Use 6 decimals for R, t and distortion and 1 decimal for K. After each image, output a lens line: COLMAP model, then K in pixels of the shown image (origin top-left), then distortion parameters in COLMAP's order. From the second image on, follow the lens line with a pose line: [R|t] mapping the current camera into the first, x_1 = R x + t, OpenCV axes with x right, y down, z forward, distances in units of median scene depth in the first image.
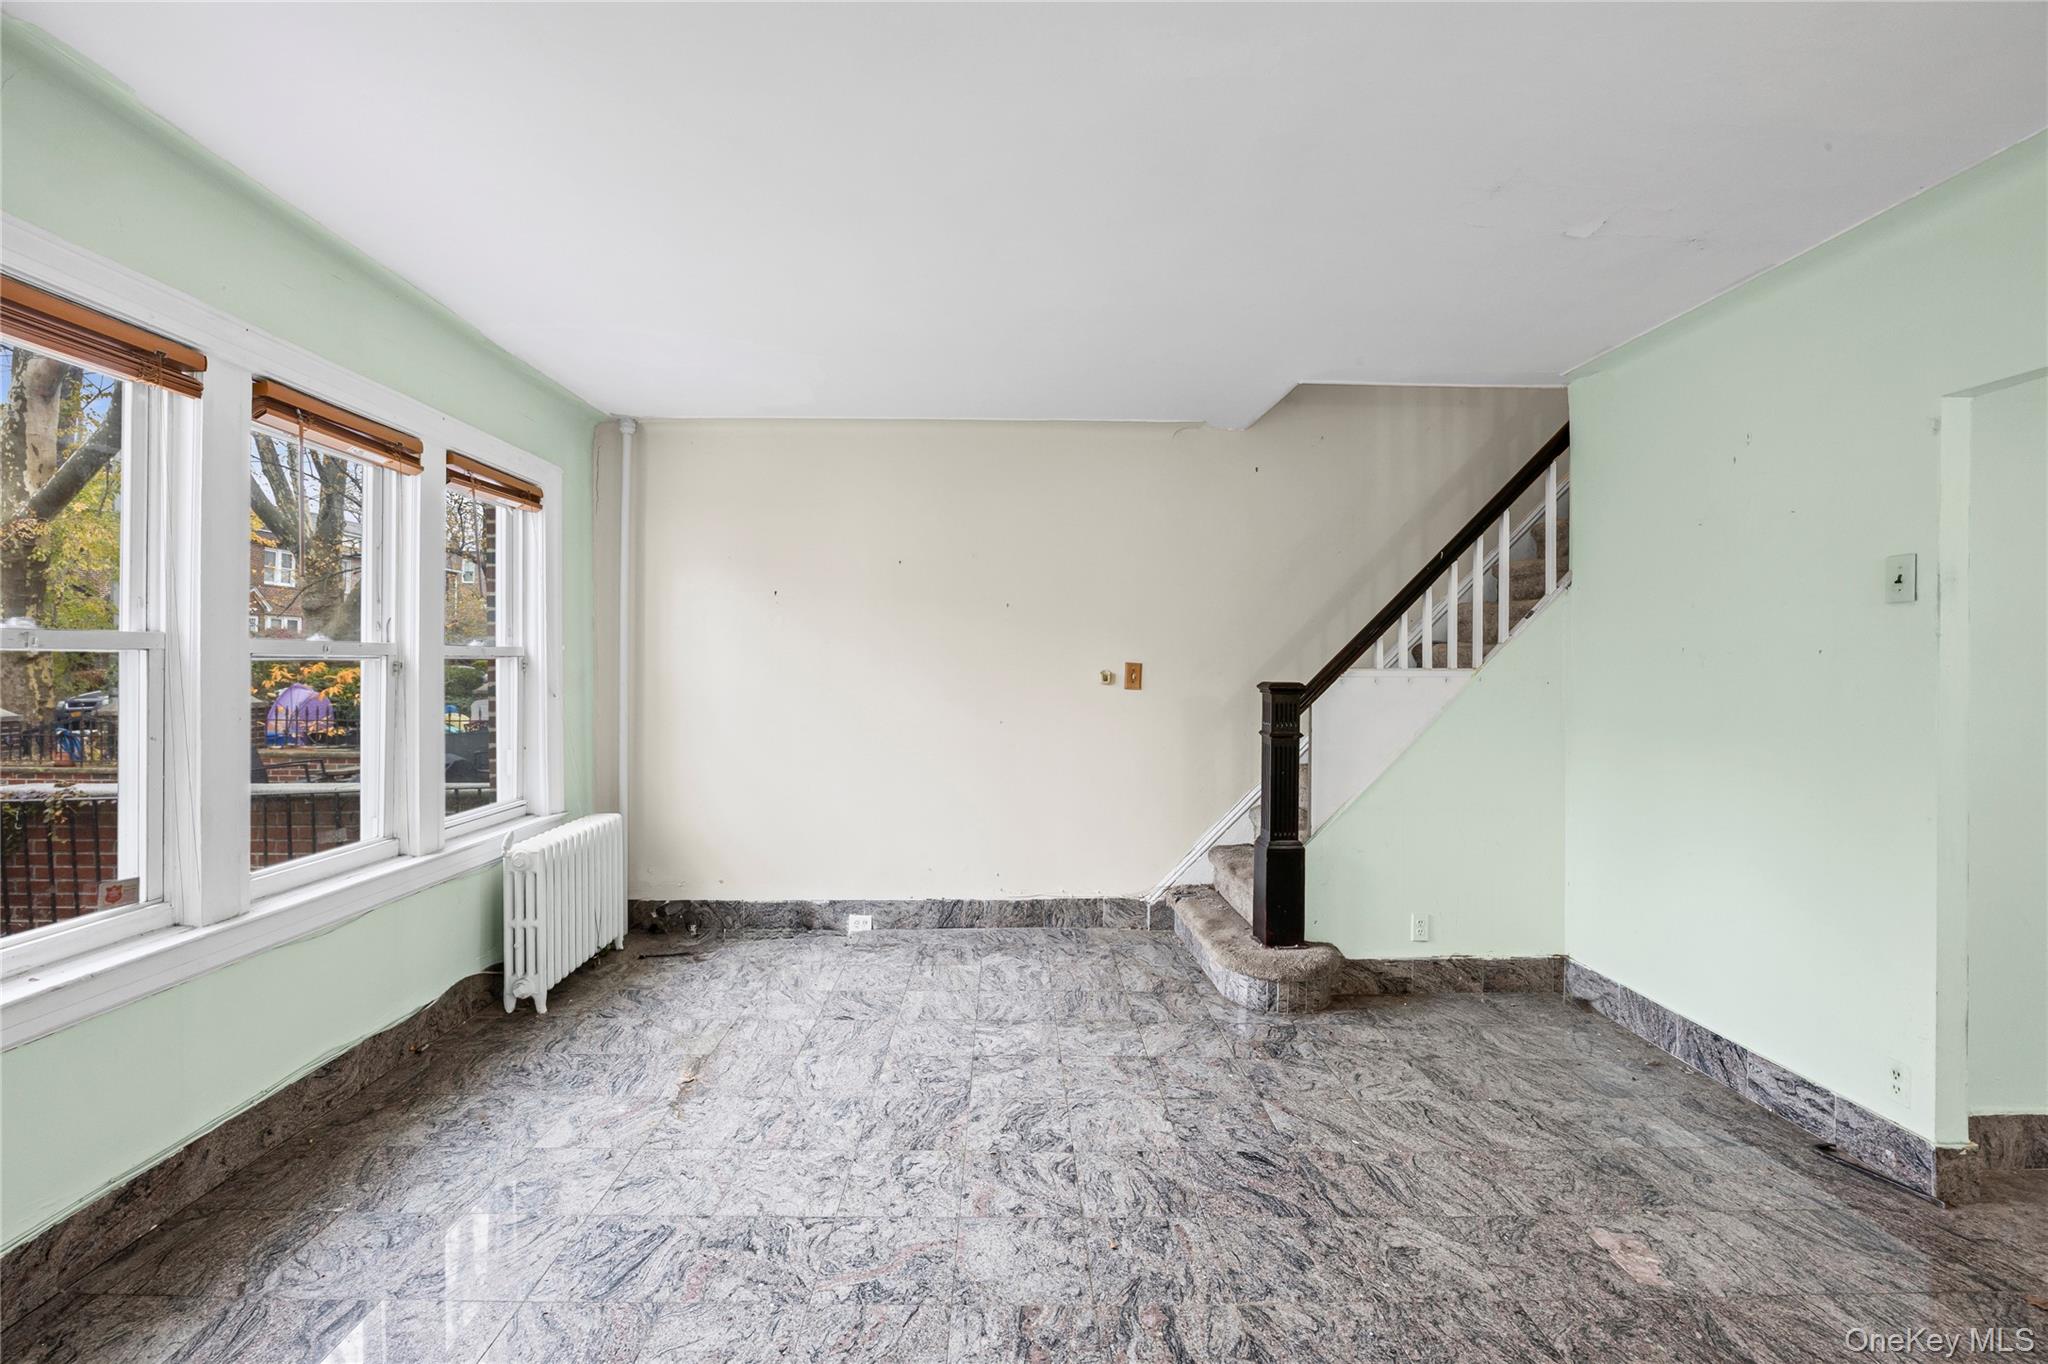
lens RADIAL K [[902.2, 0, 1013.8], [0, 902.2, 671.2], [0, 0, 1]] dist [-0.012286, 0.000424]
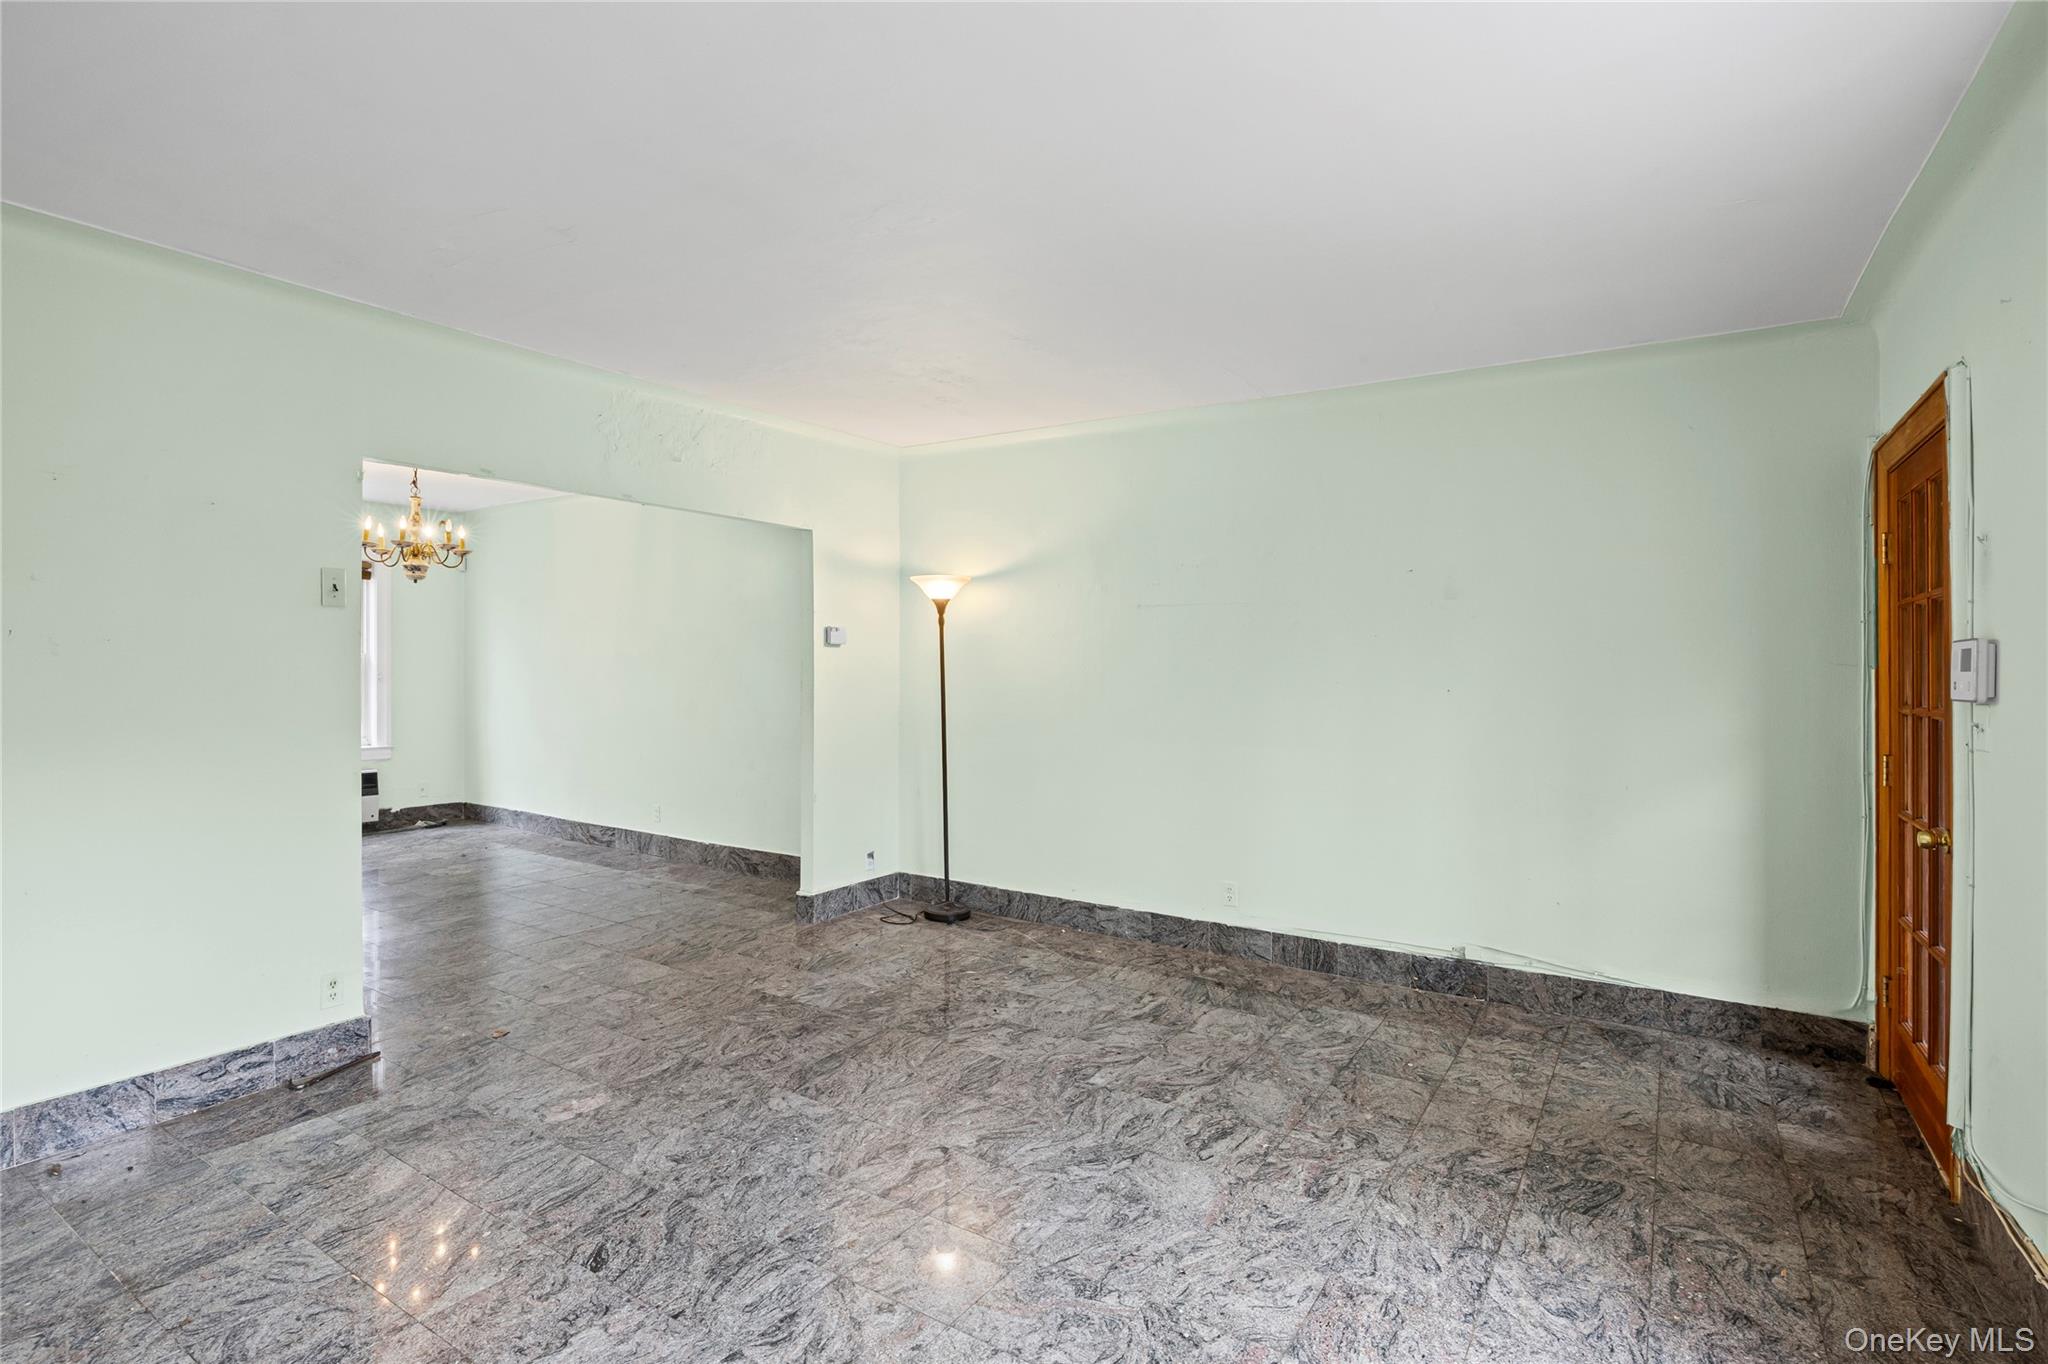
lens RADIAL K [[983.7, 0, 1018.5], [0, 983.7, 658.1], [0, 0, 1]] dist [-0.003267, -0.000349]
pose [[-0.824351, -0.009334, 0.566002, -0.600798], [-0.010257, 0.999946, 0.001552, -0.019702], [-0.565986, -0.004527, -0.824402, 1.644065]]
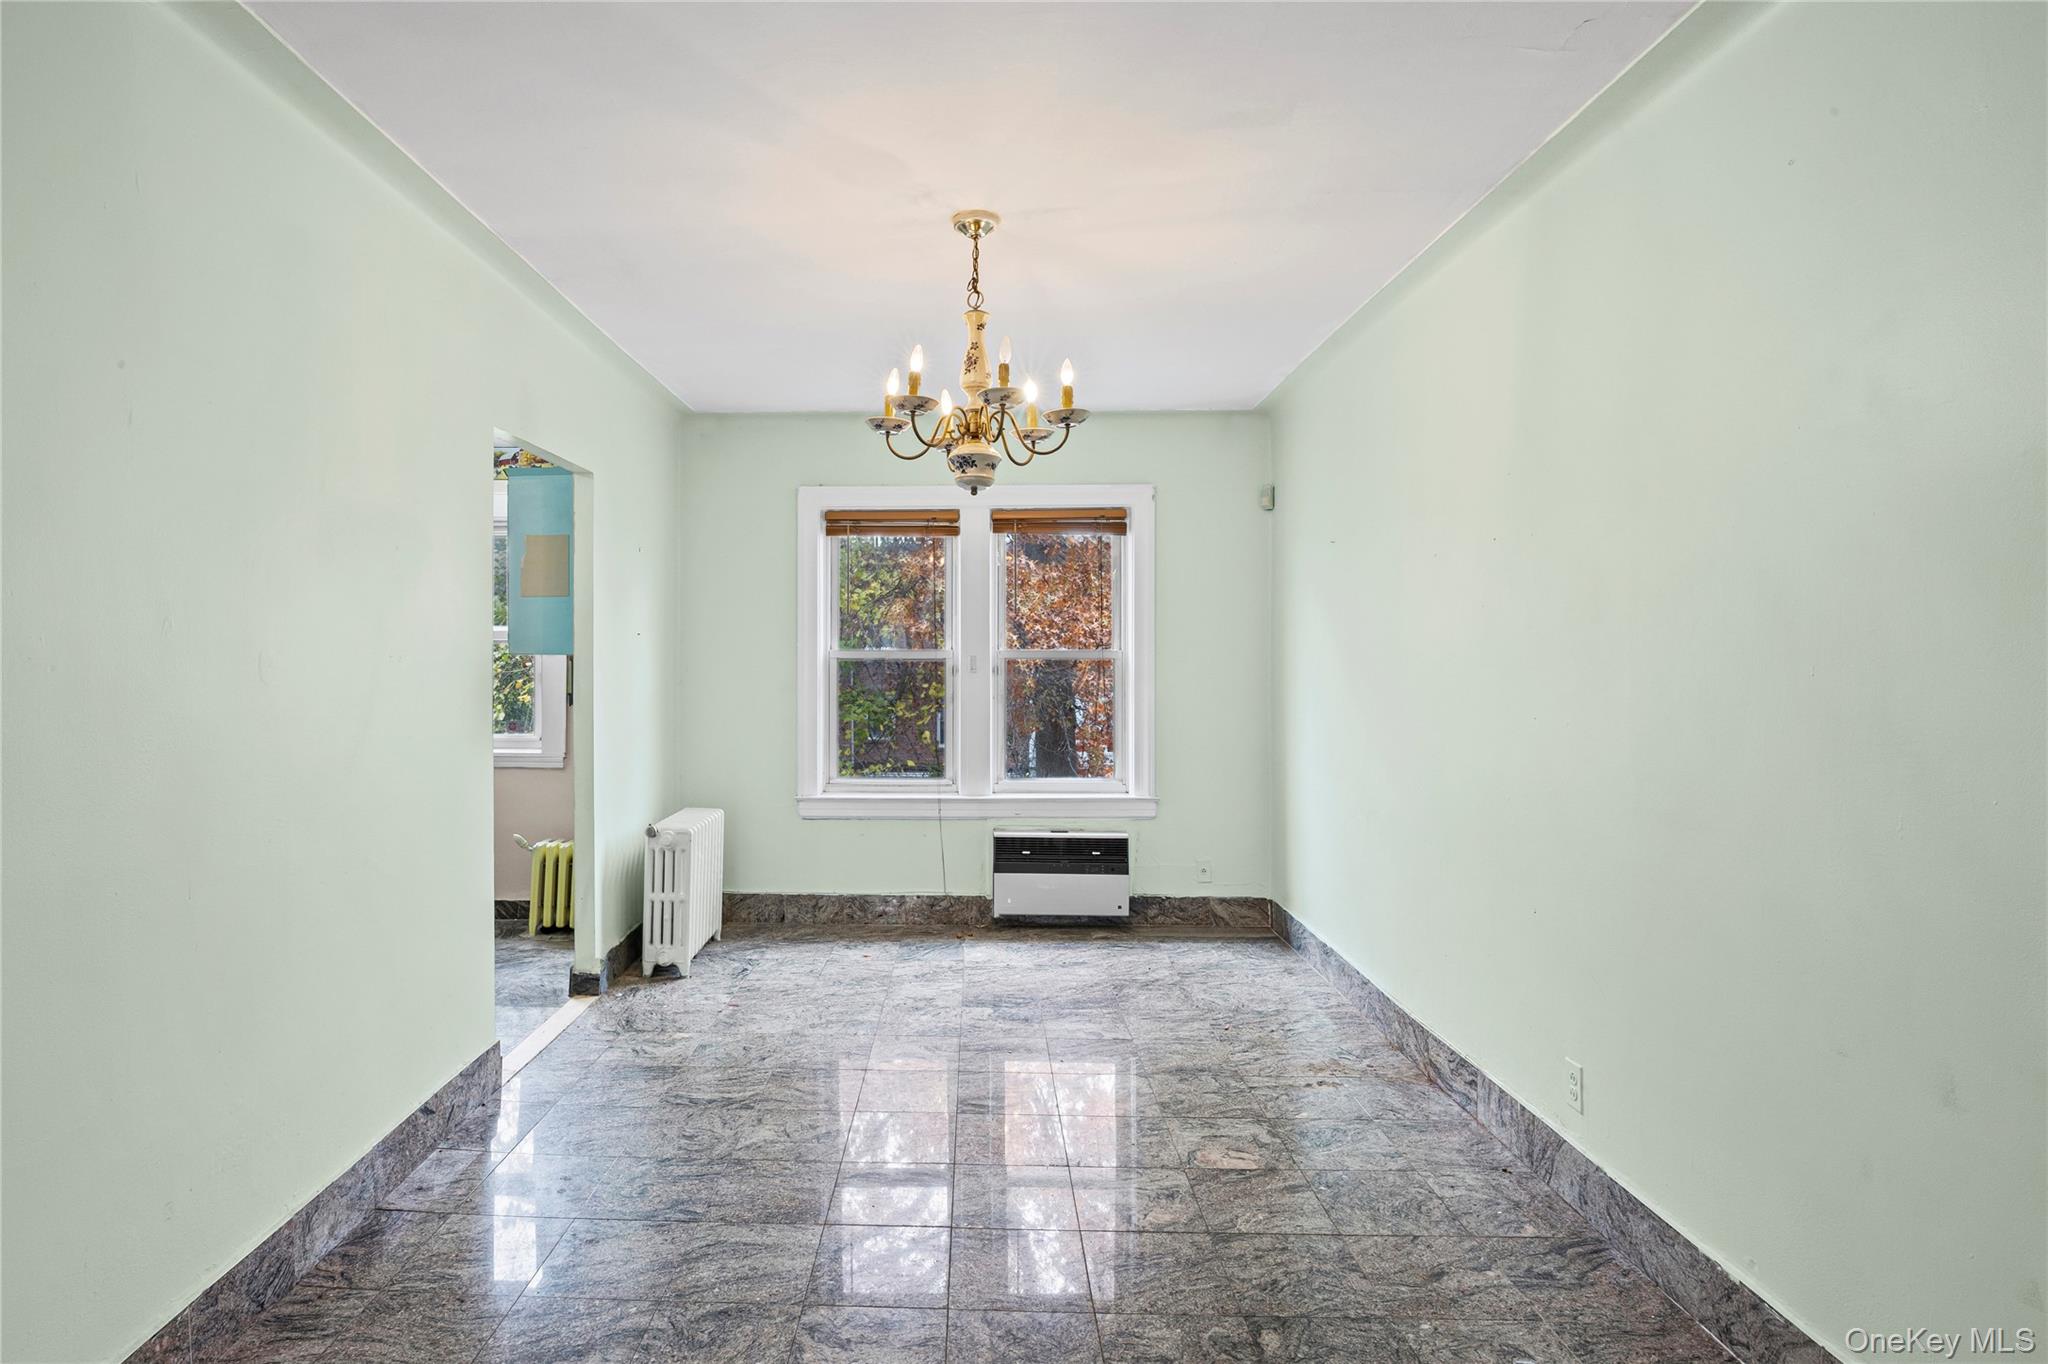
lens RADIAL K [[1022.2, 0, 929.6], [0, 1022.2, 670.6], [0, 0, 1]] dist [-0.000904, -0.000255]
pose [[0.062368, -0.013448, 0.997963, 0.846601], [0.007061, 0.999890, 0.013033, 0.004905], [-0.998028, 0.006234, 0.062456, 0.431401]]
